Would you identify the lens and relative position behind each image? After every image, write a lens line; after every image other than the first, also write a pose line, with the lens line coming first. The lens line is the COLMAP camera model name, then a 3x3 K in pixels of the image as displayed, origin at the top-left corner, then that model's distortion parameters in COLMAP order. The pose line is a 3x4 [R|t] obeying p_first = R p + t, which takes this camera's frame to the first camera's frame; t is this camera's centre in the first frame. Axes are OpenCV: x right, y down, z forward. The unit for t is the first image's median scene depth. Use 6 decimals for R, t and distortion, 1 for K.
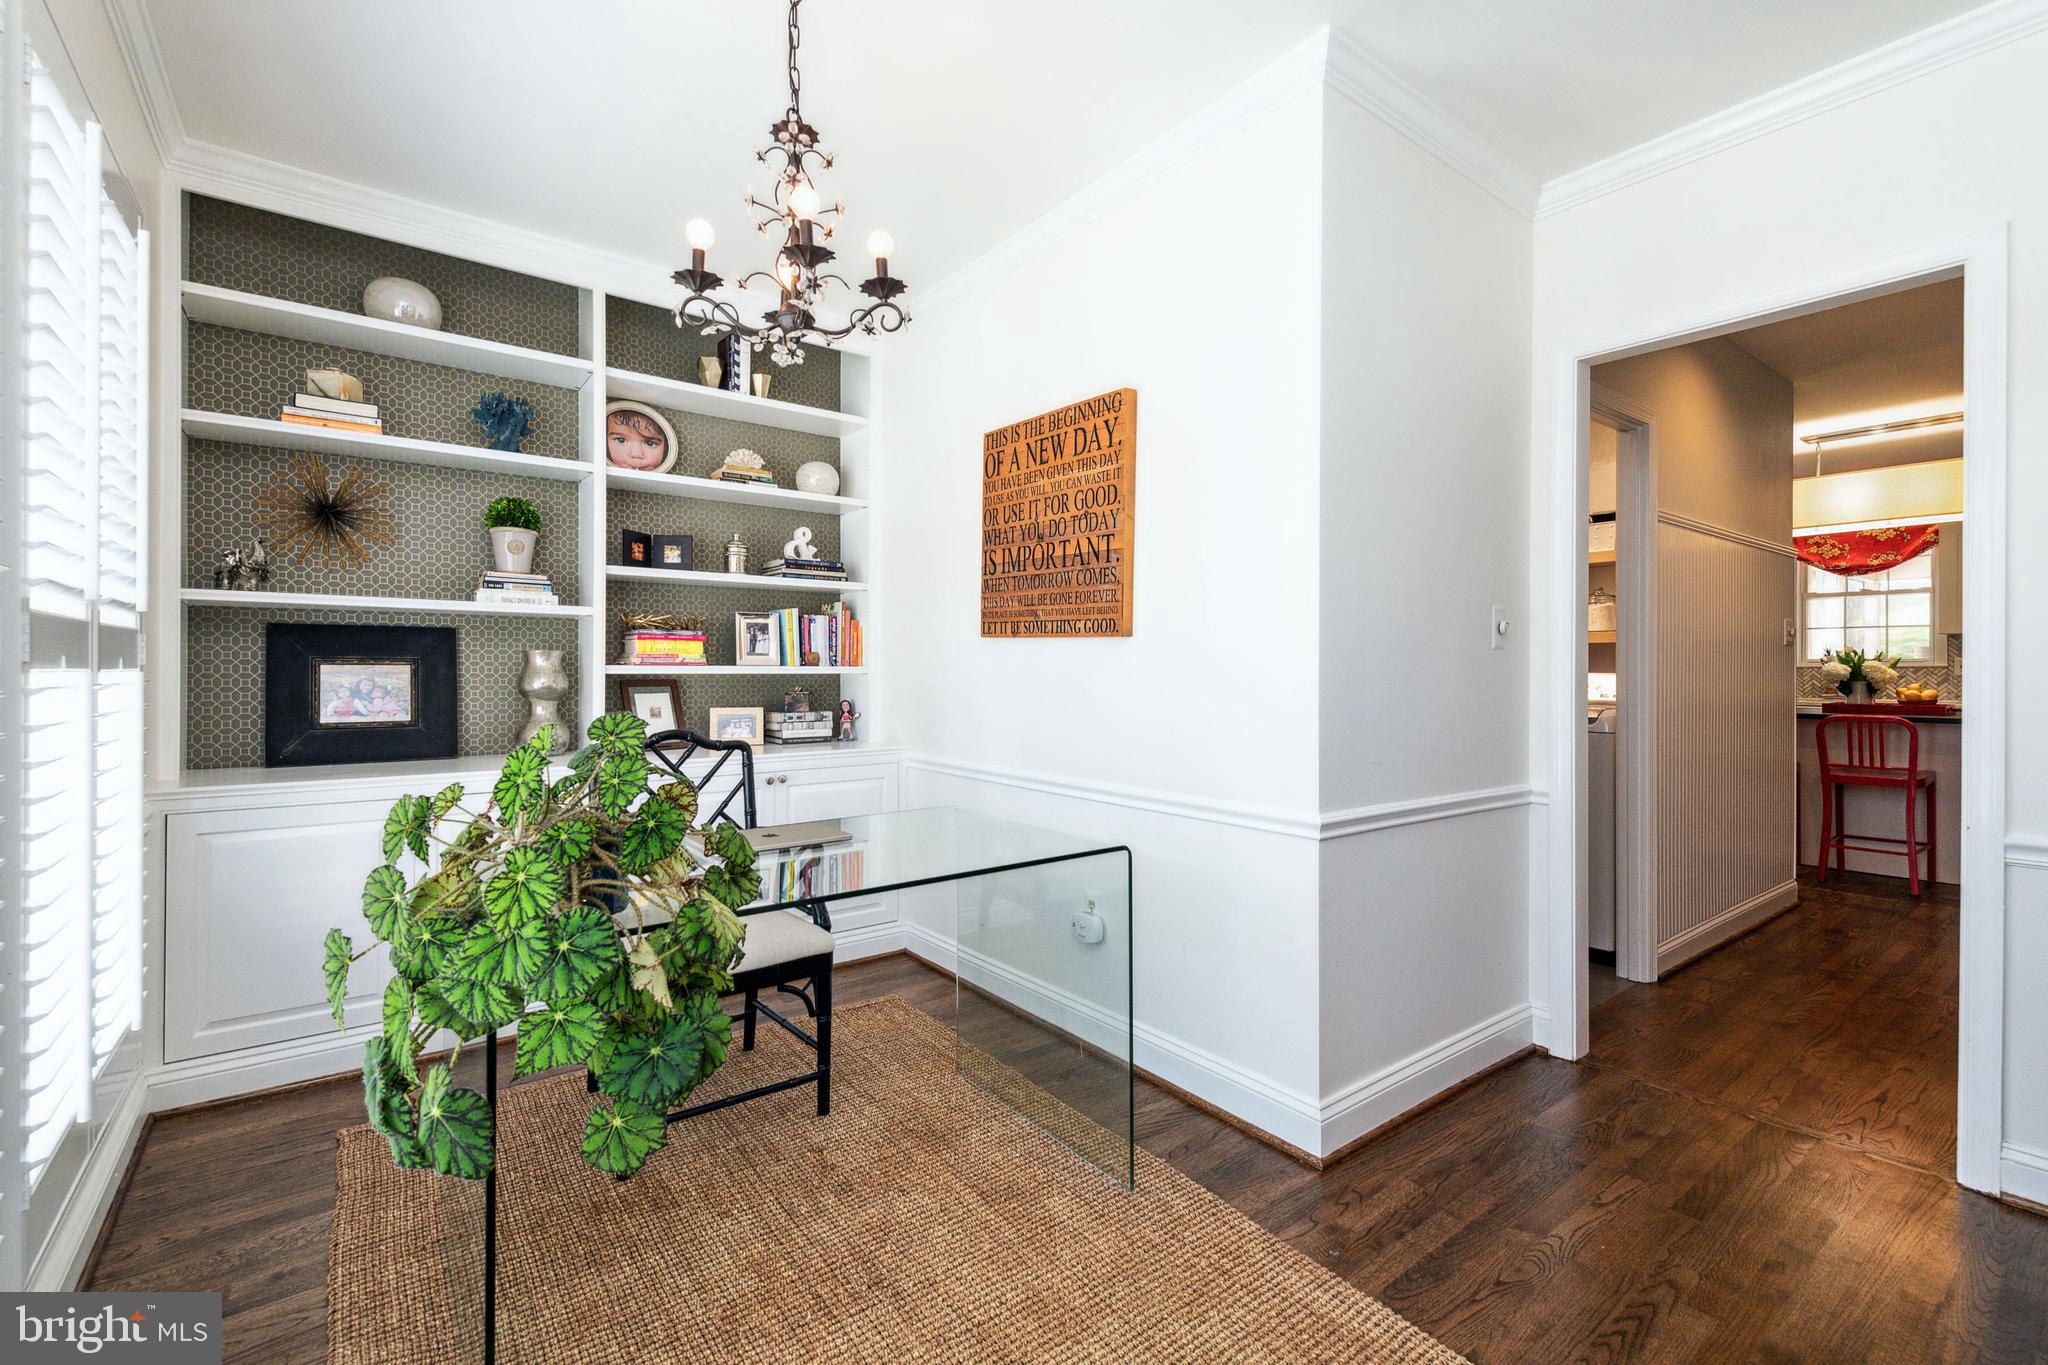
lens RADIAL K [[891.4, 0, 1023.4], [0, 891.4, 673.5], [0, 0, 1]] dist [0.004121, -0.001506]
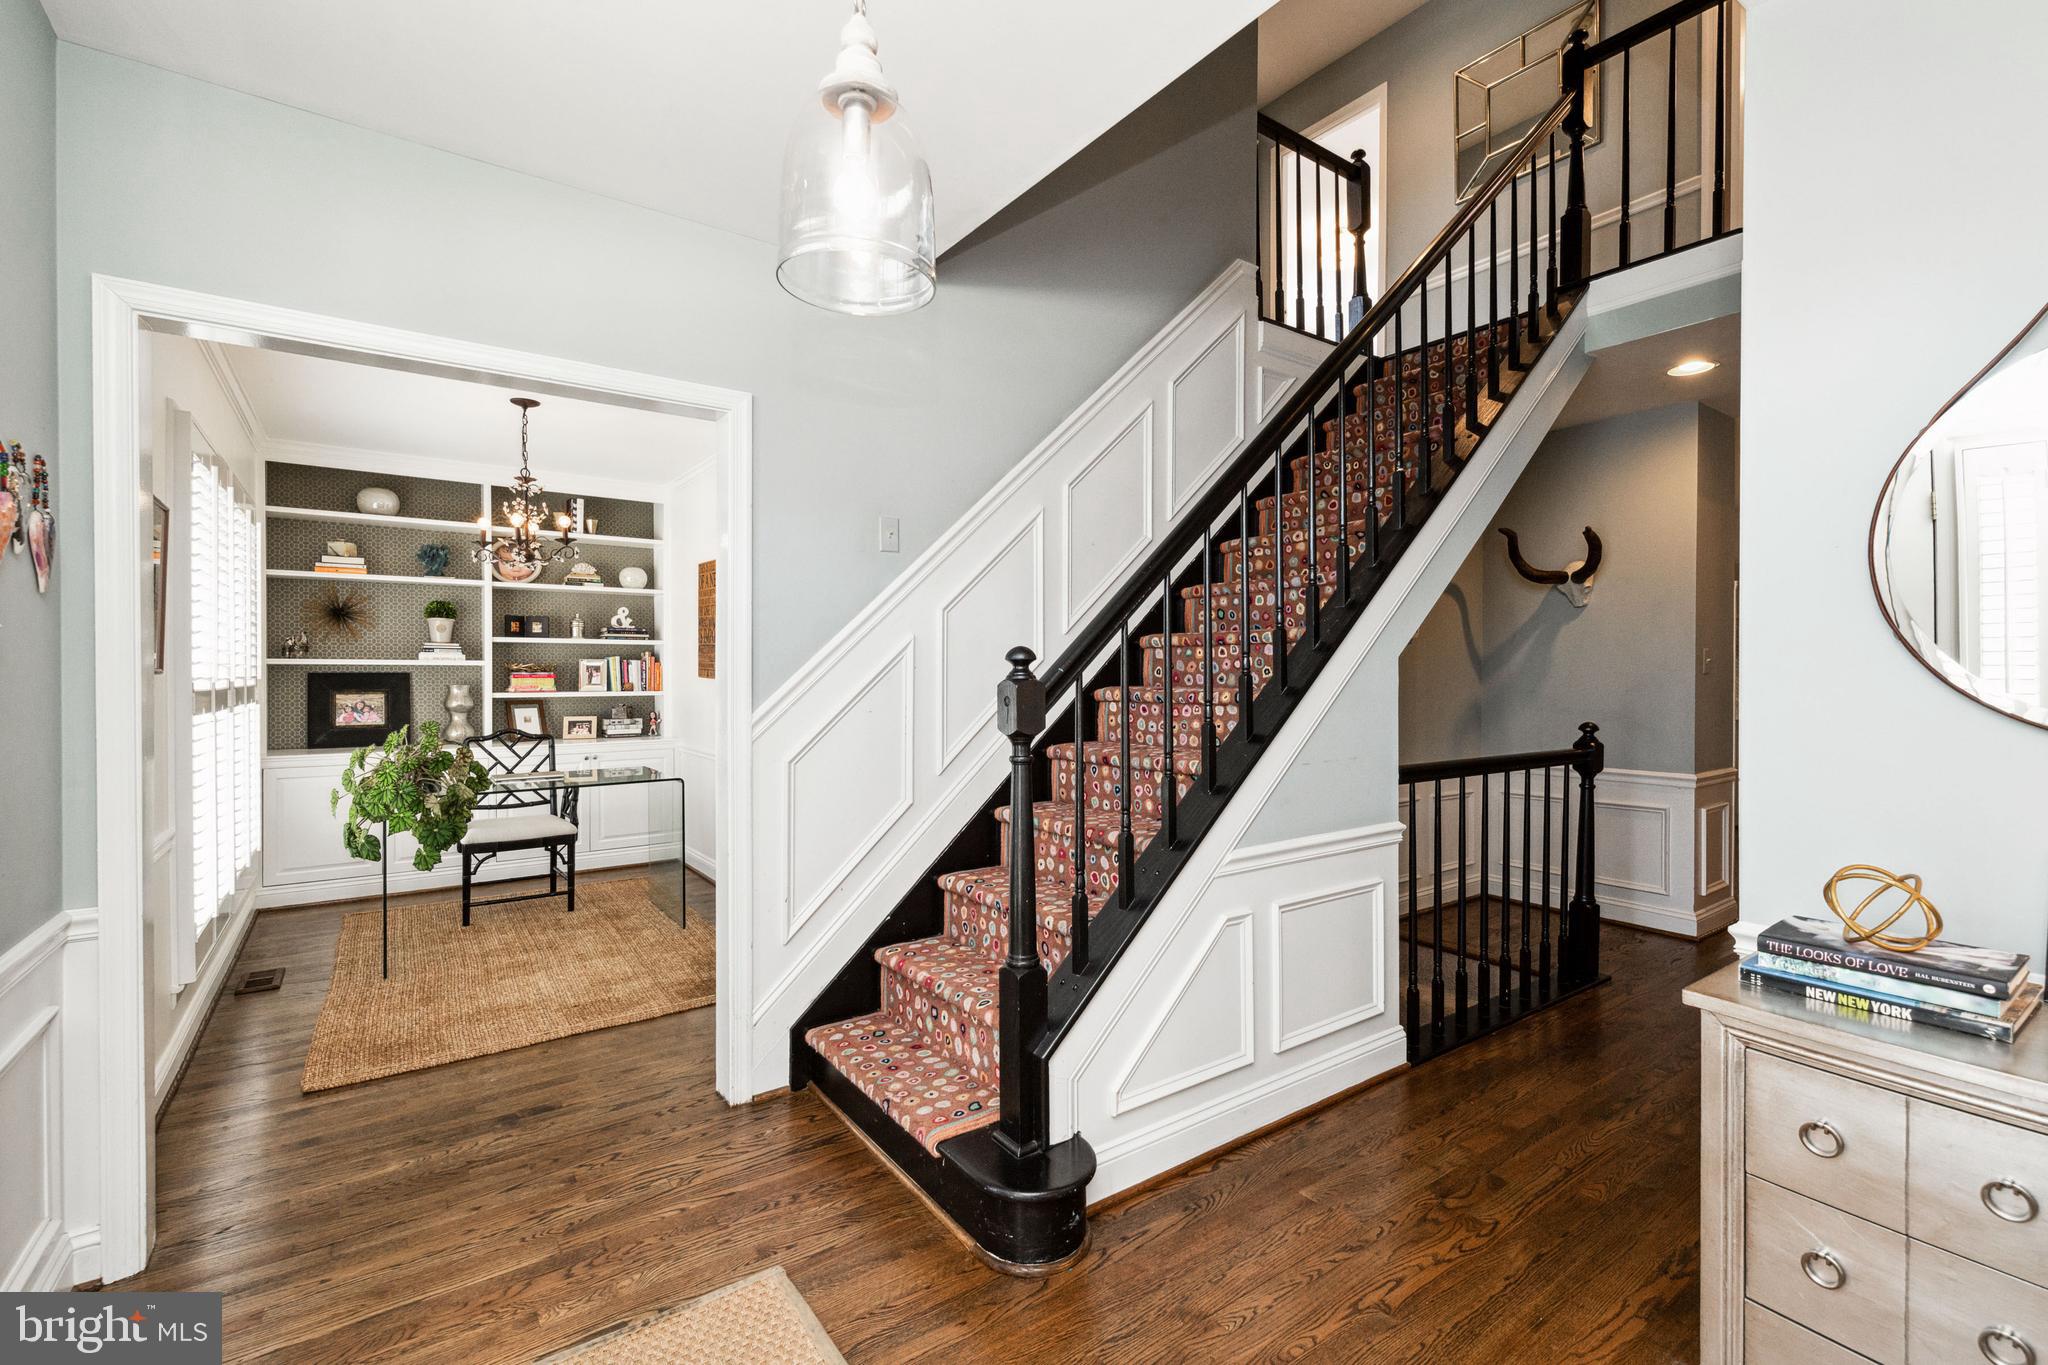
lens RADIAL K [[891.4, 0, 1025.5], [0, 891.4, 681.6], [0, 0, 1]] dist [0.004121, -0.001506]
pose [[0.999771, -0.004637, -0.020909, 0.643784], [0.004720, 0.999981, 0.003941, -0.034740], [0.020890, -0.004039, 0.999774, -0.776670]]
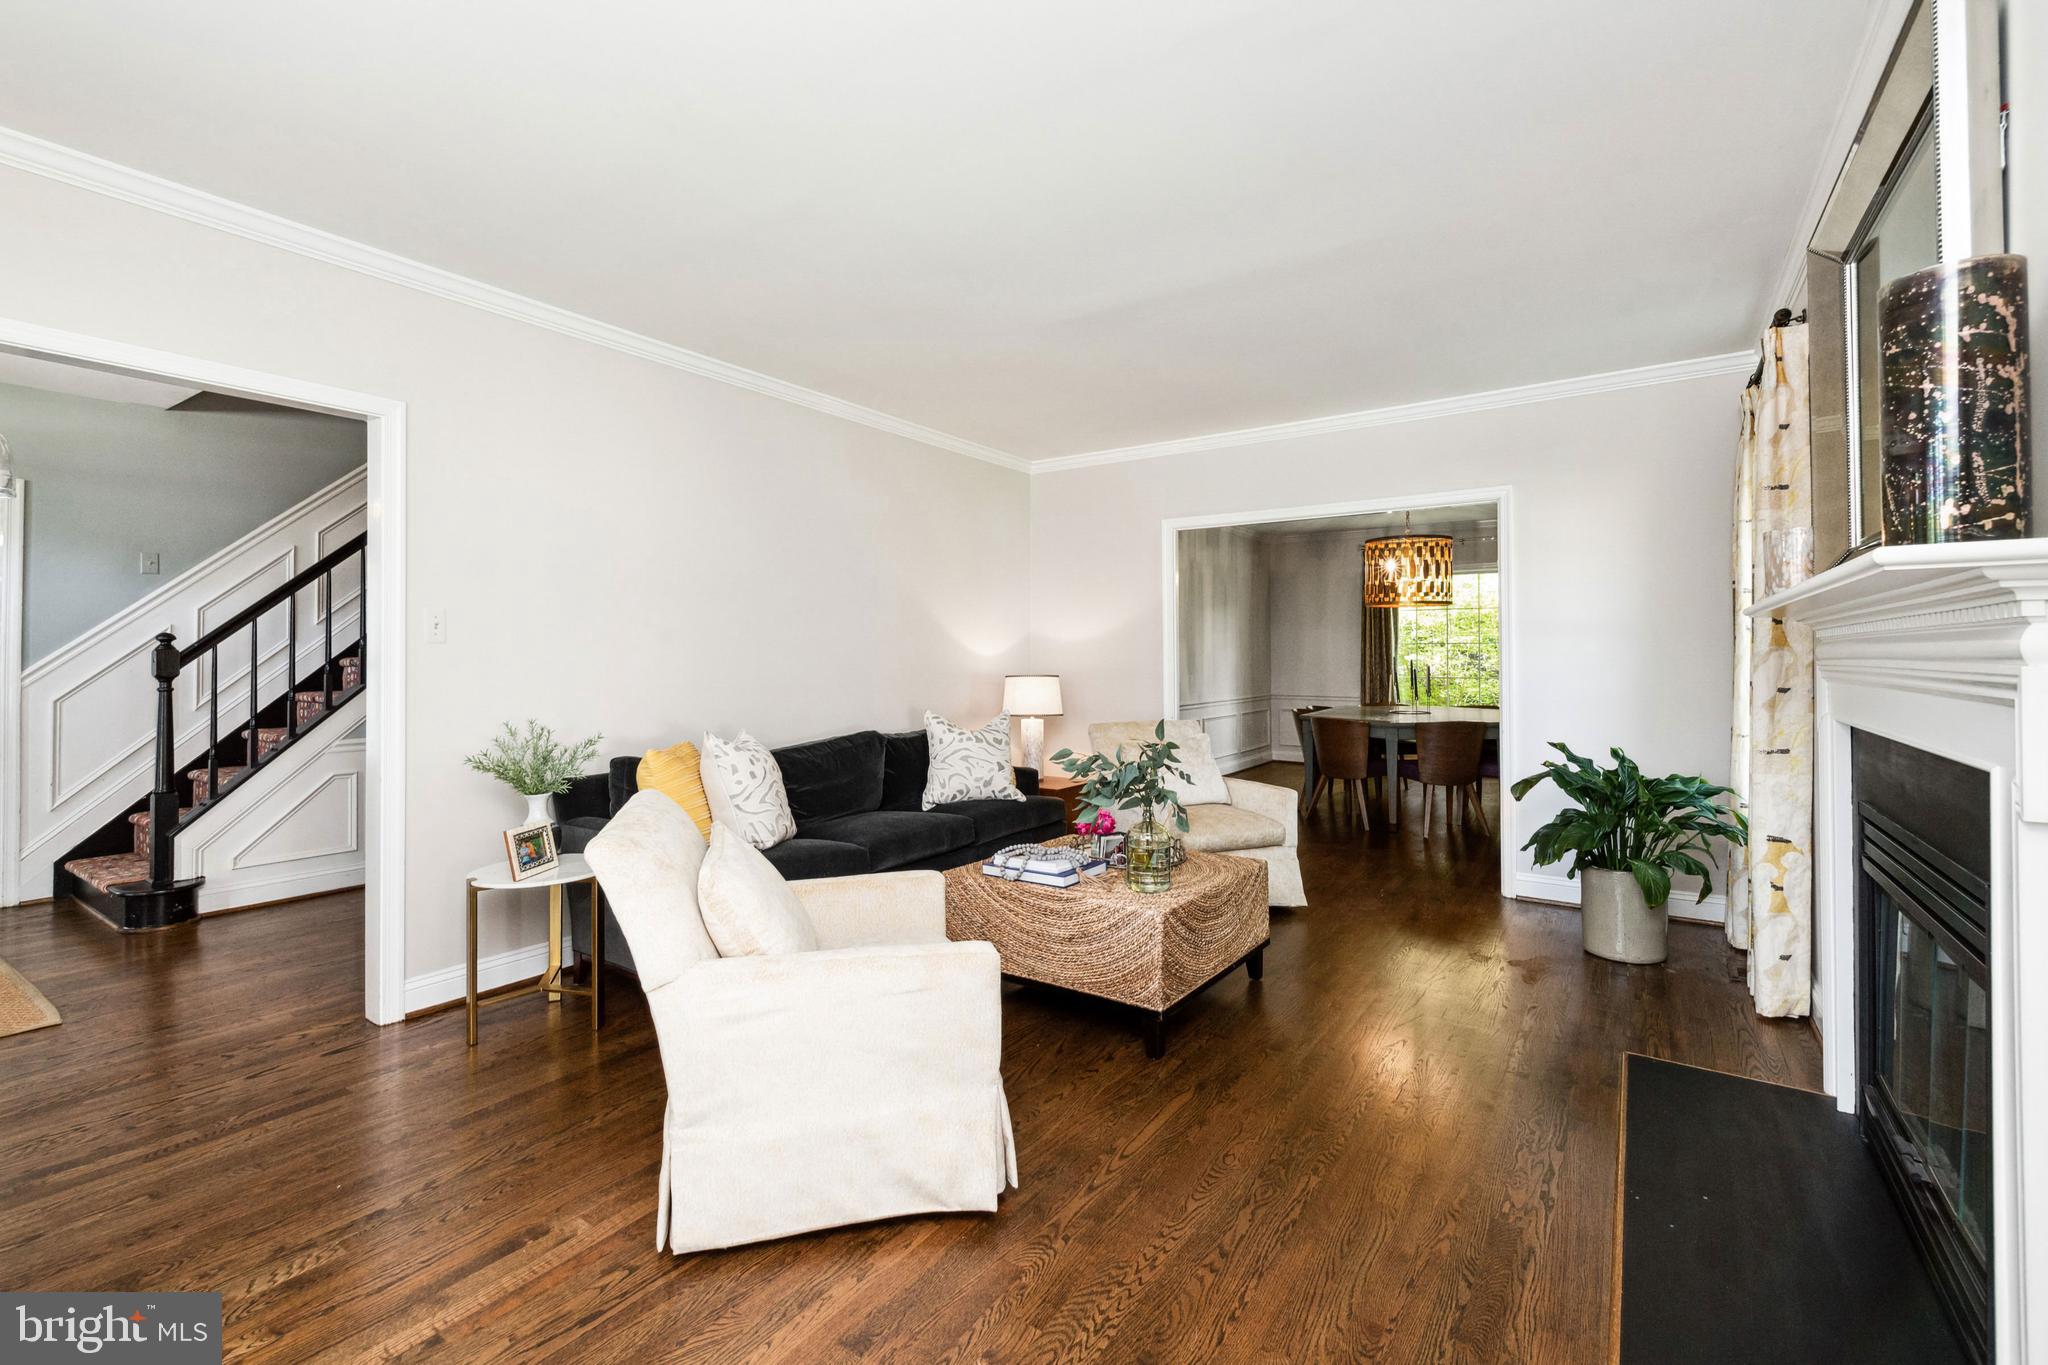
lens RADIAL K [[891.4, 0, 1014.0], [0, 891.4, 645.0], [0, 0, 1]] dist [0.004121, -0.001506]
pose [[0.952354, -0.003099, 0.304980, 2.666776], [0.007157, 0.999900, -0.012187, 0.014846], [-0.304912, 0.013789, 0.952281, -3.308659]]
